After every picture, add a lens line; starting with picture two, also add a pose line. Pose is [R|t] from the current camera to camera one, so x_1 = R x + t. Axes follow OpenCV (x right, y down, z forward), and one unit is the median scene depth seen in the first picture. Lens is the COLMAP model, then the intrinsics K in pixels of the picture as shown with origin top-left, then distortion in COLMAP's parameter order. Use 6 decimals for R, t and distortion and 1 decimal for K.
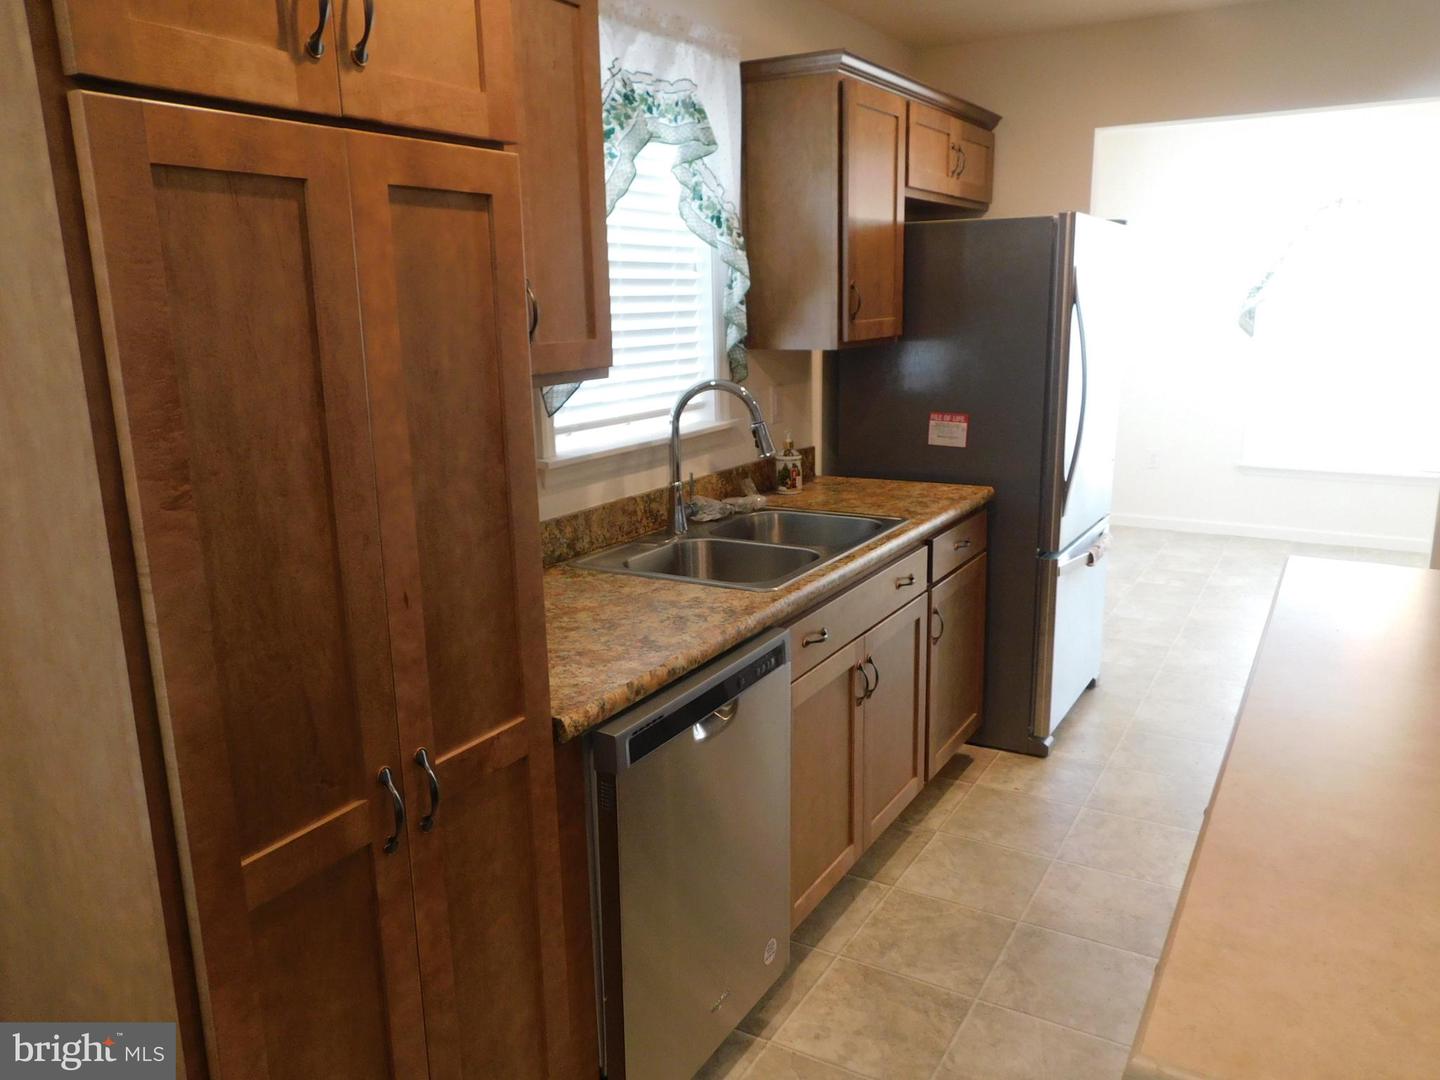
lens RADIAL K [[1067.1, 0, 725.7], [0, 1067.1, 540.4], [0, 0, 1]] dist [-0.002743, -0.003151]
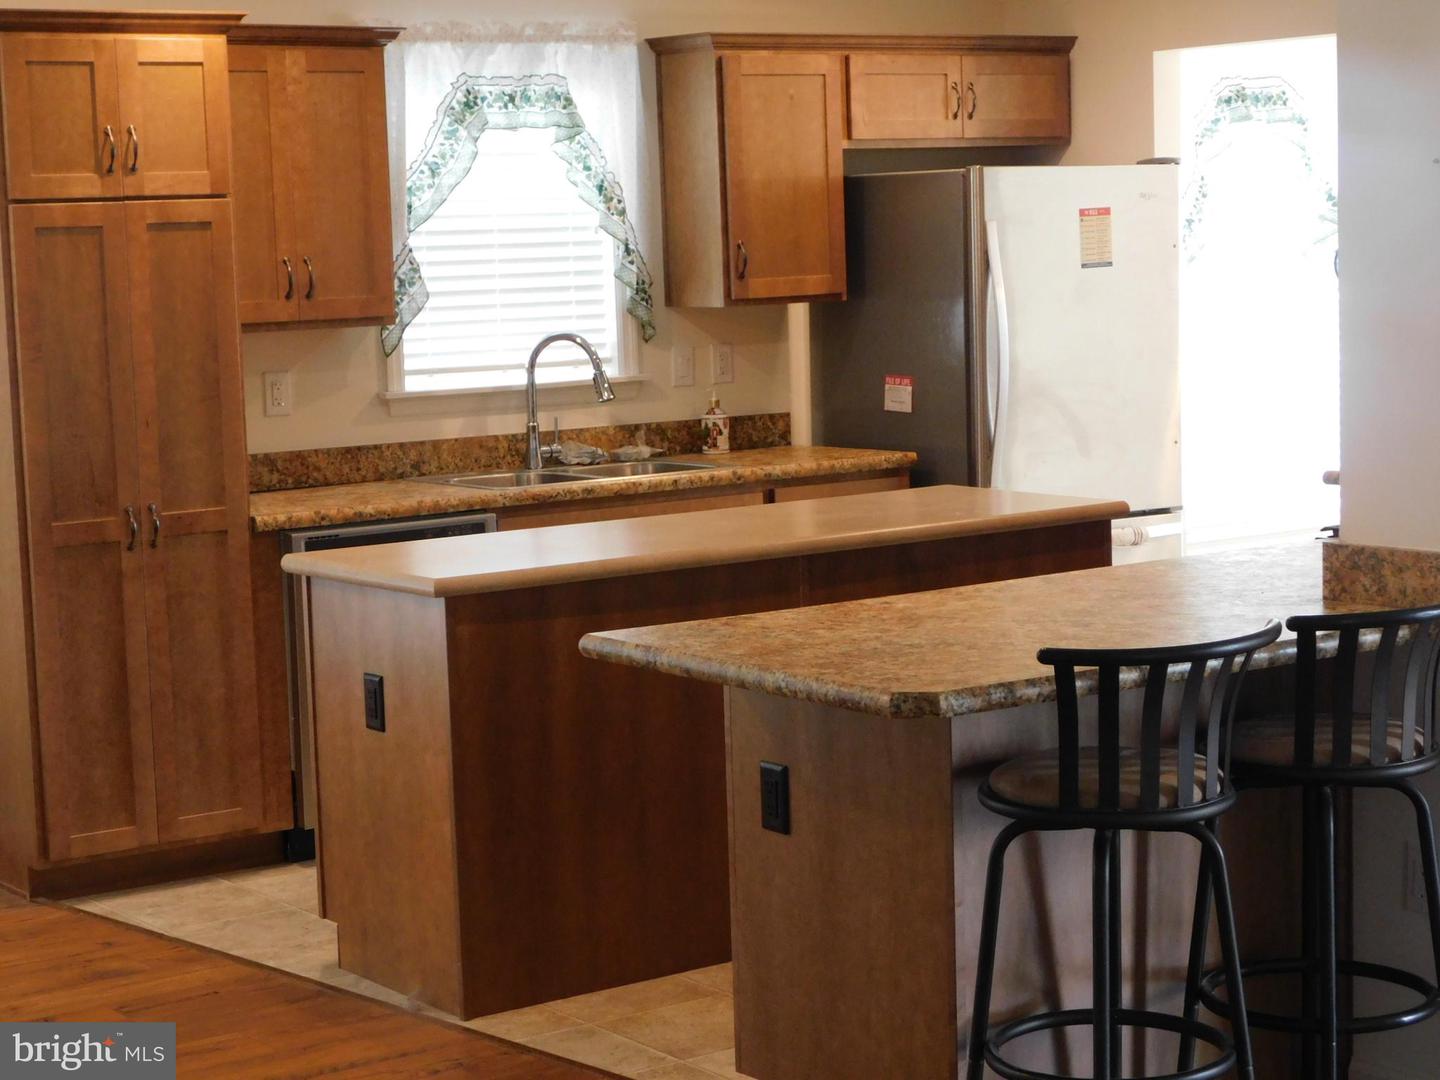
lens RADIAL K [[2761.7, 0, 719.2], [0, 2761.7, 542.2], [0, 0, 1]] dist [0.038132, 0.000000]
pose [[0.911252, 0.038109, -0.410081, 1.861842], [-0.077992, 0.993661, -0.080965, 0.405398], [0.404396, 0.105762, 0.908448, -2.156047]]
